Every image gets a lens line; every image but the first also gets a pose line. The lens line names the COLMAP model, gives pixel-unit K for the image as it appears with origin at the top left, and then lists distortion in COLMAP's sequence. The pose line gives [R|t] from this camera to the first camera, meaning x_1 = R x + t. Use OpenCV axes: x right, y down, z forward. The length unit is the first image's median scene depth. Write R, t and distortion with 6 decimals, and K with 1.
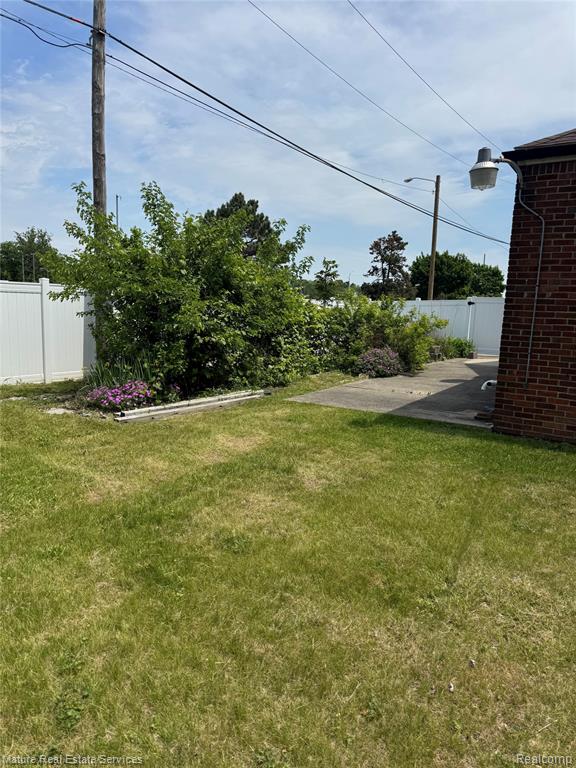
lens RADIAL K [[554.8, 0, 290.9], [0, 554.8, 403.7], [0, 0, 1]] dist [0.034264, -0.055643]
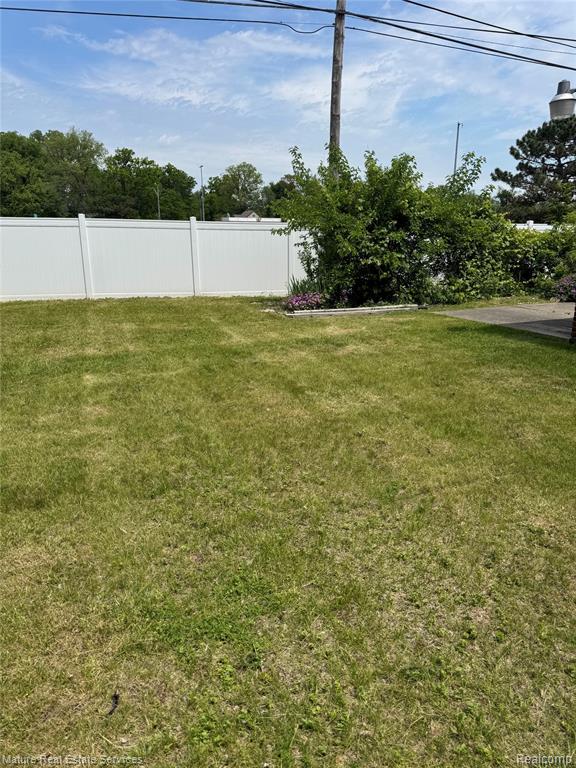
lens RADIAL K [[585.3, 0, 287.6], [0, 585.3, 413.8], [0, 0, 1]] dist [0.102768, -0.141484]
pose [[0.810225, 0.140927, -0.568924, 0.453994], [-0.077981, 0.987953, 0.133668, 0.058036], [0.580908, -0.063936, 0.811454, -0.223257]]
